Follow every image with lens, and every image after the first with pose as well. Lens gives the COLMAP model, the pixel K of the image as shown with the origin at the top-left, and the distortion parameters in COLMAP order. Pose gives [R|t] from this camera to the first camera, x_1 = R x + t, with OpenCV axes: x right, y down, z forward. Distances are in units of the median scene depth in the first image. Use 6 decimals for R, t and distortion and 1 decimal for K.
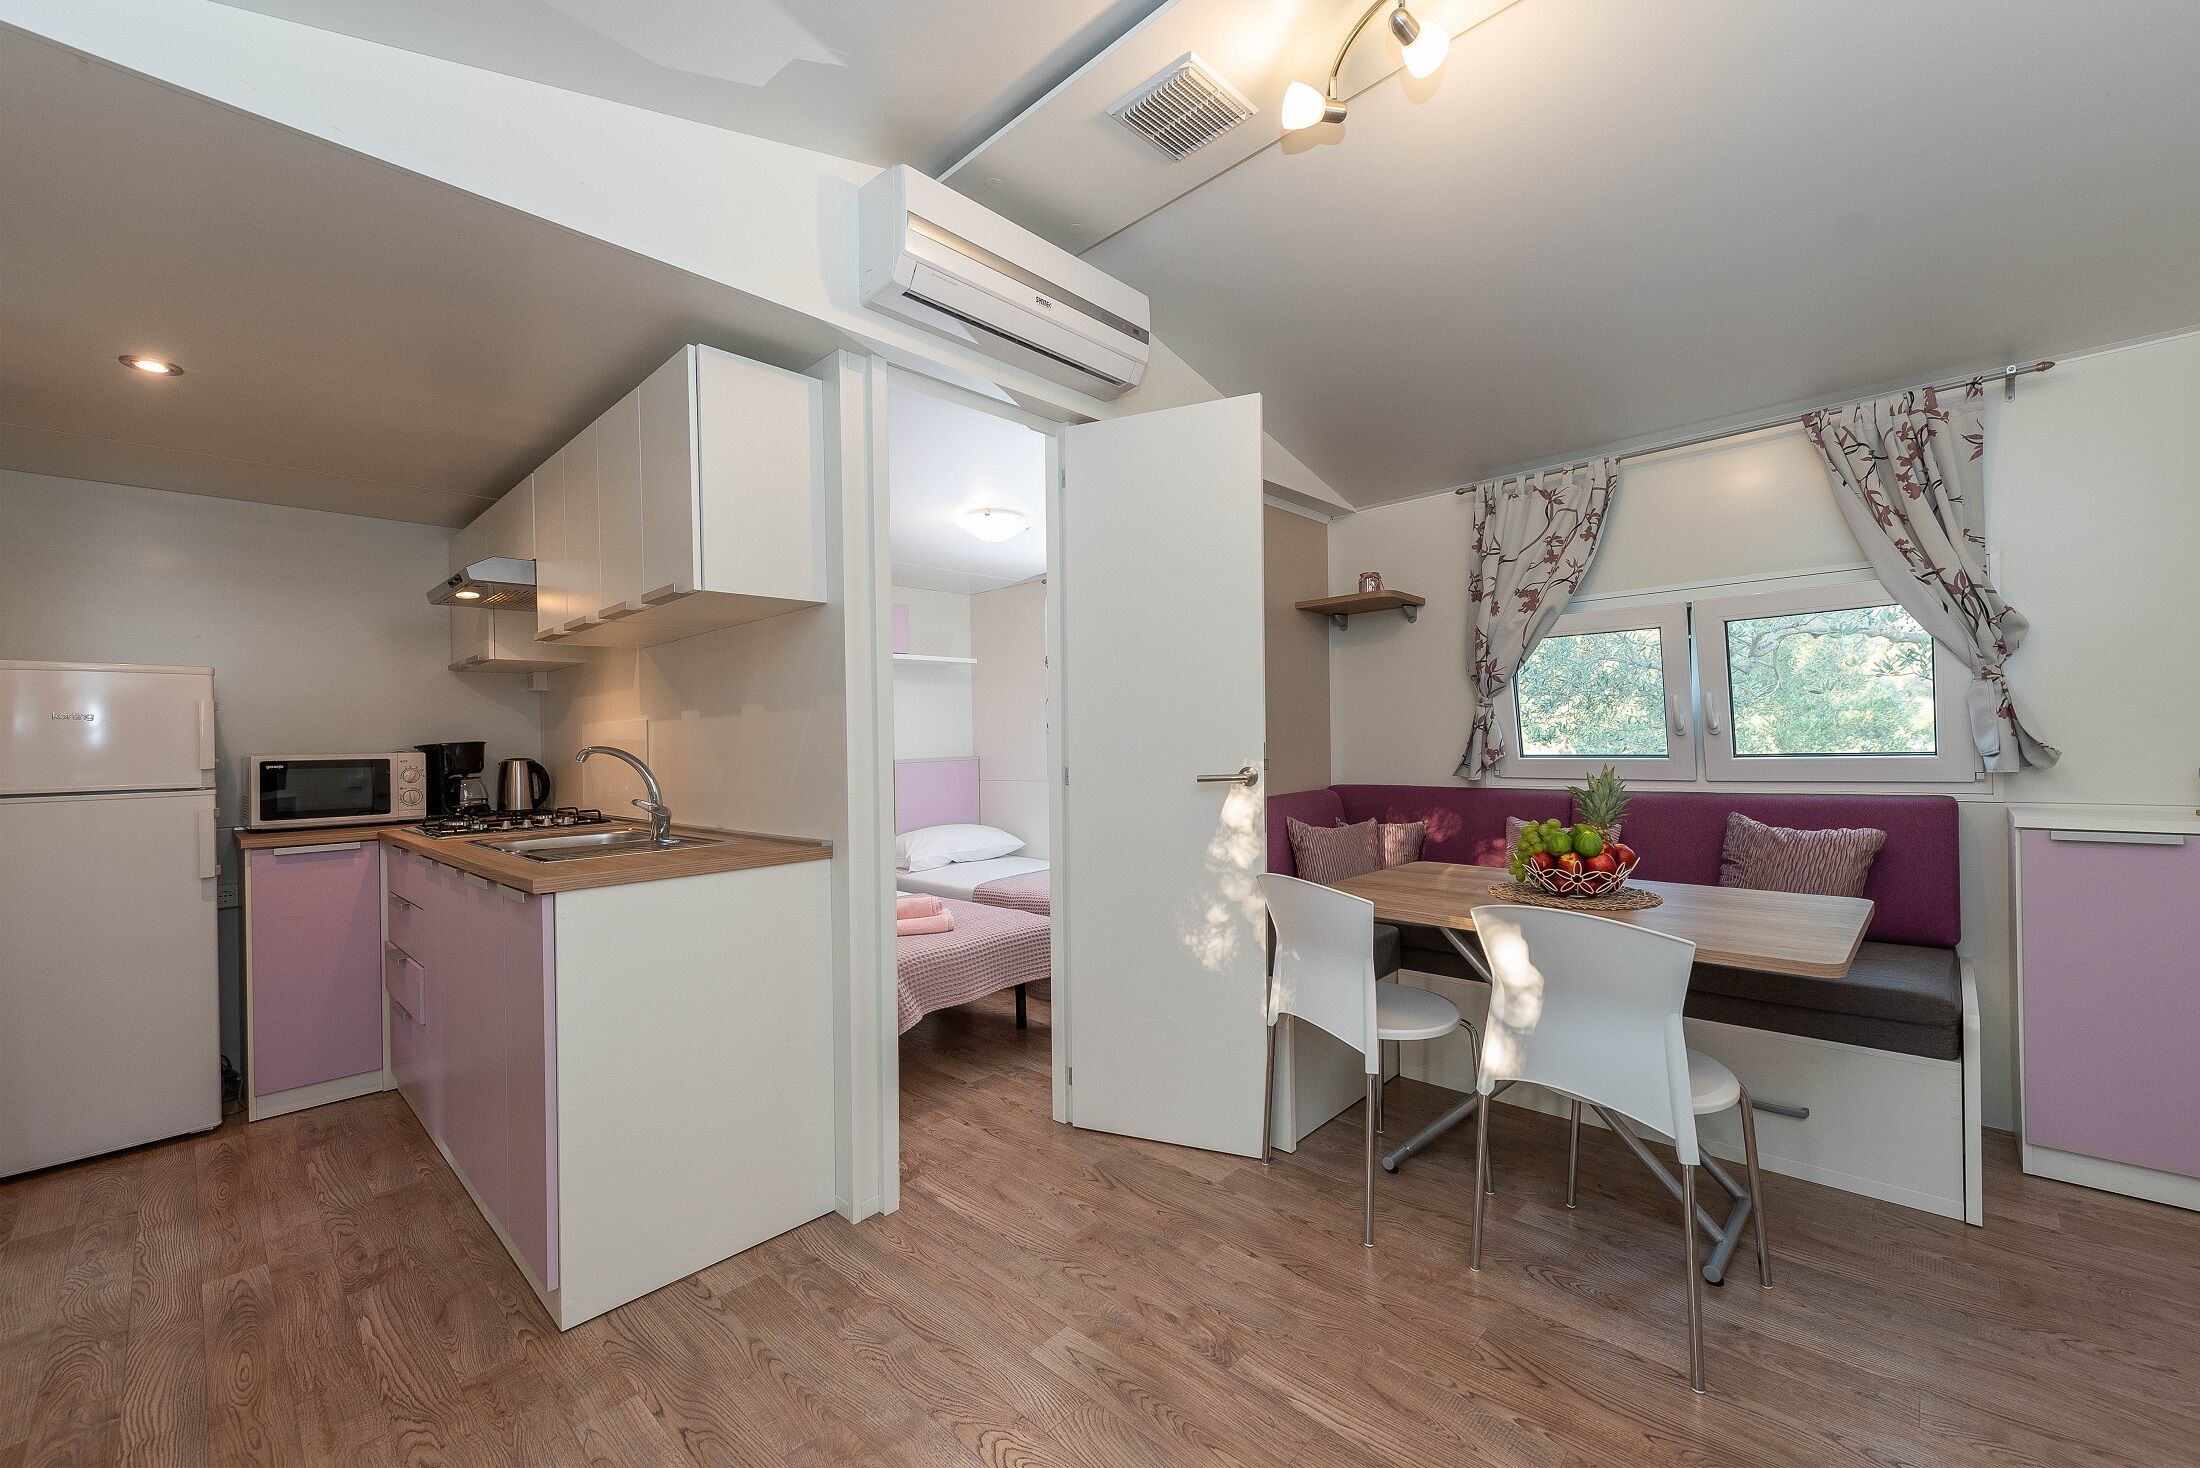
lens RADIAL K [[879.8, 0, 1105.7], [0, 879.8, 736.7], [0, 0, 1]] dist [0.010424, 0.000254]
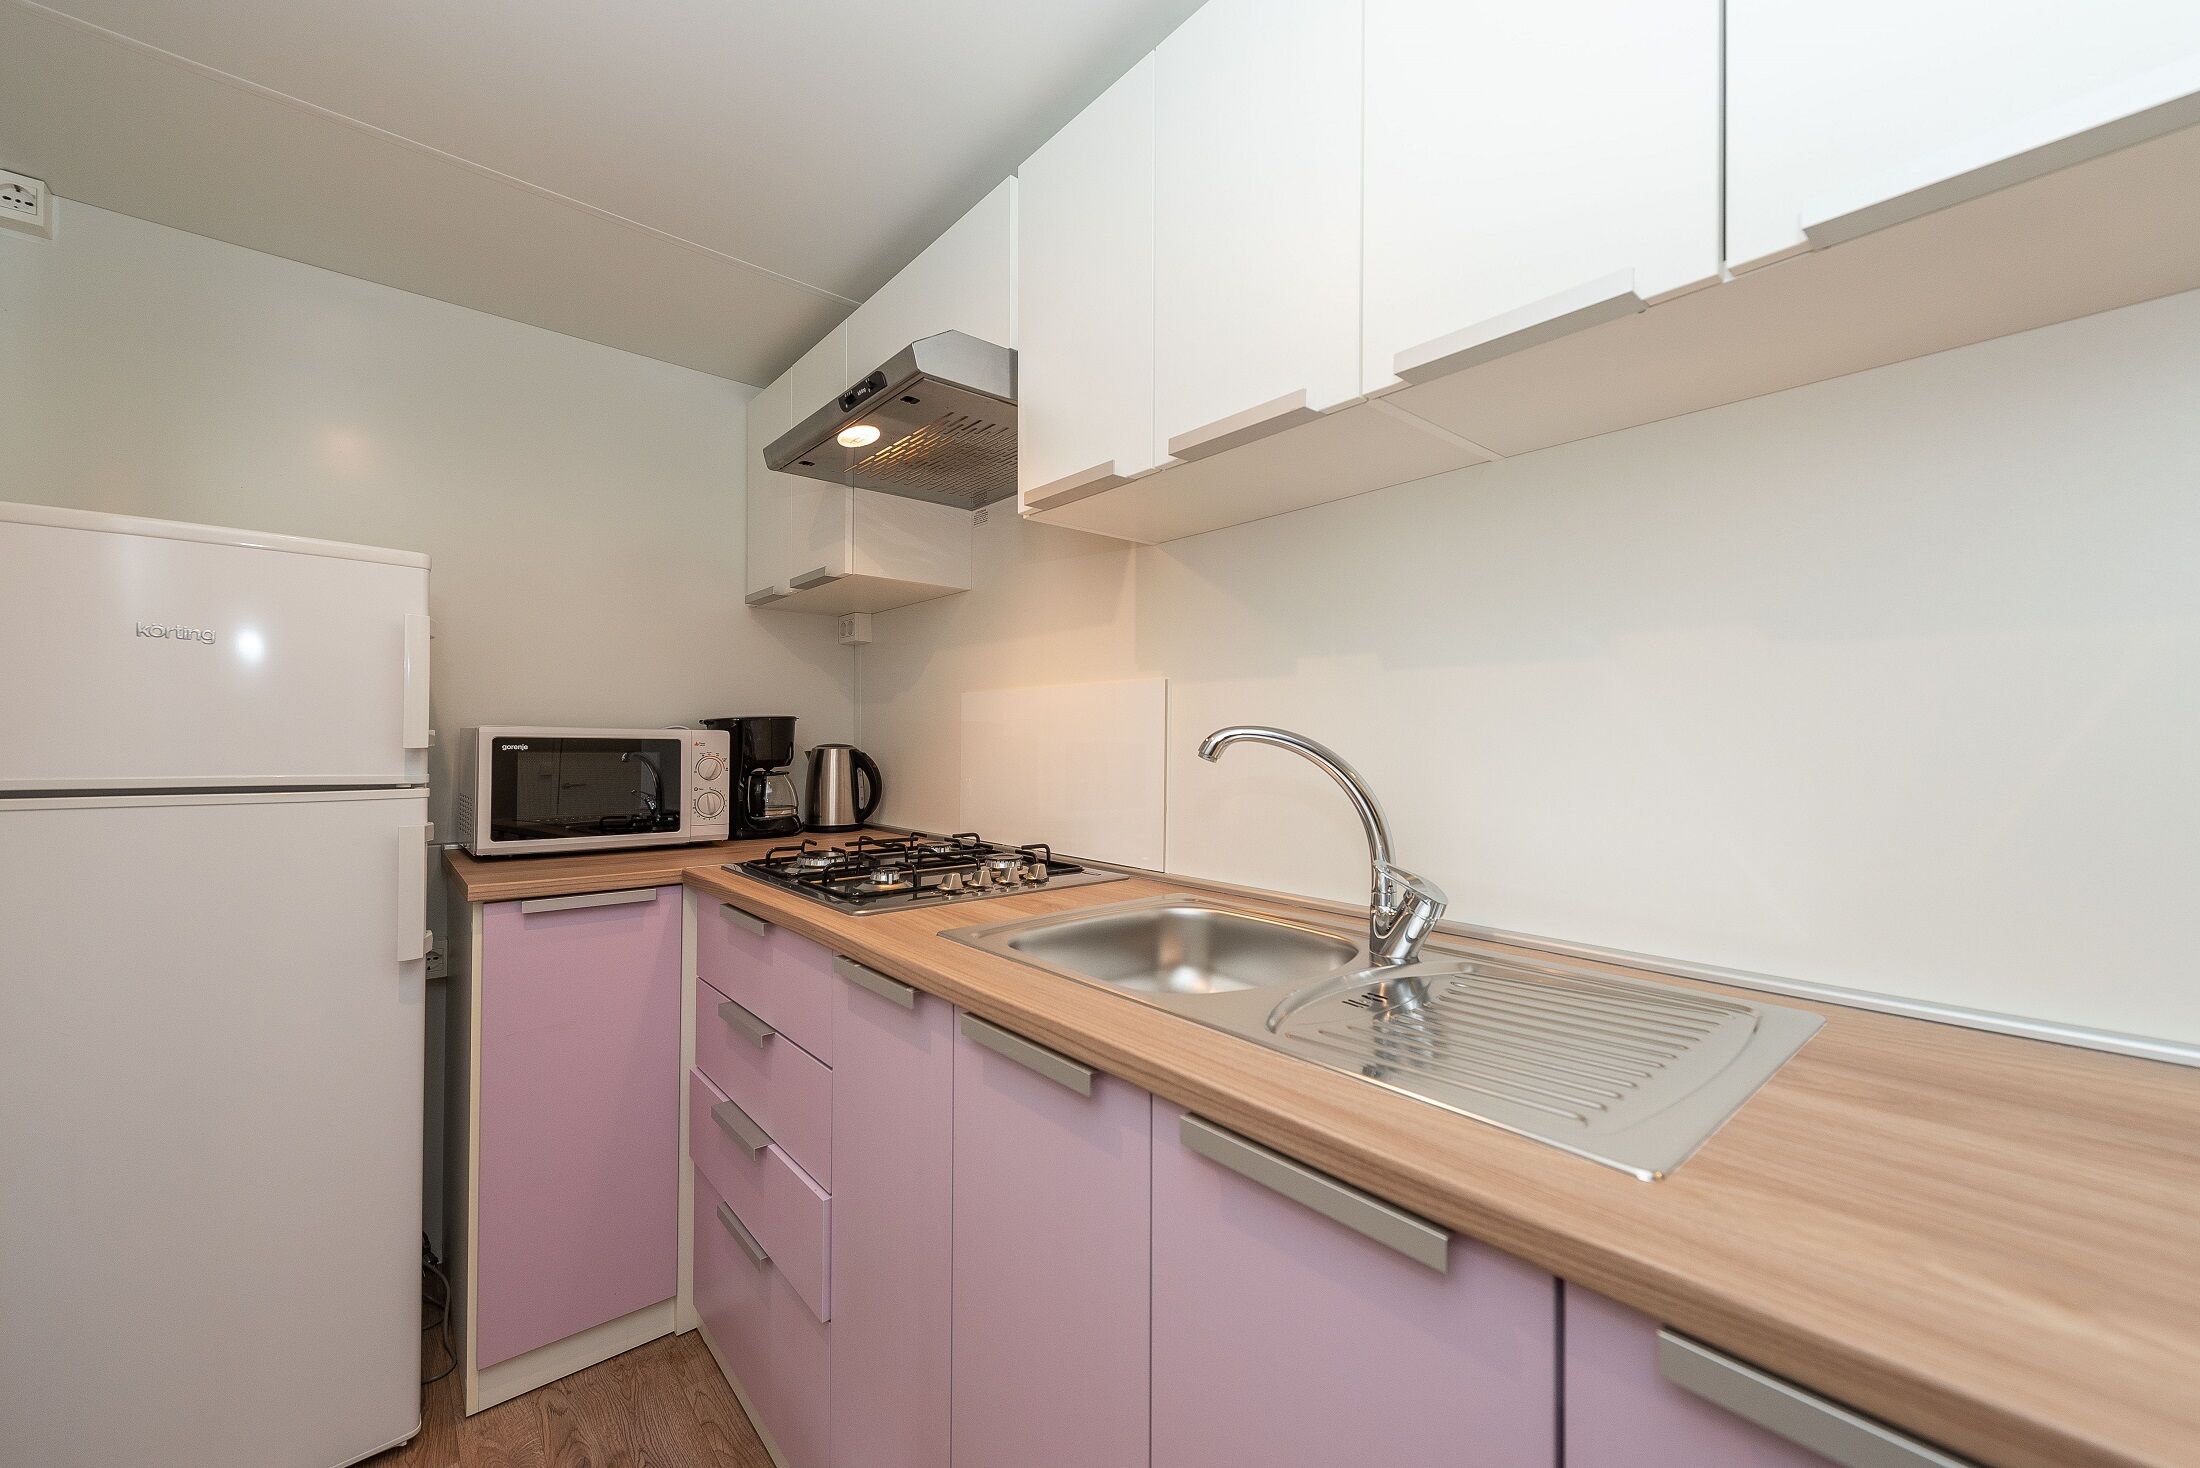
lens RADIAL K [[879.8, 0, 1099.2], [0, 879.8, 739.6], [0, 0, 1]] dist [0.010424, 0.000254]
pose [[0.993341, 0.031054, -0.110944, -0.457394], [-0.030720, 0.999517, 0.004724, 0.013604], [0.111037, -0.001284, 0.993815, 0.435839]]
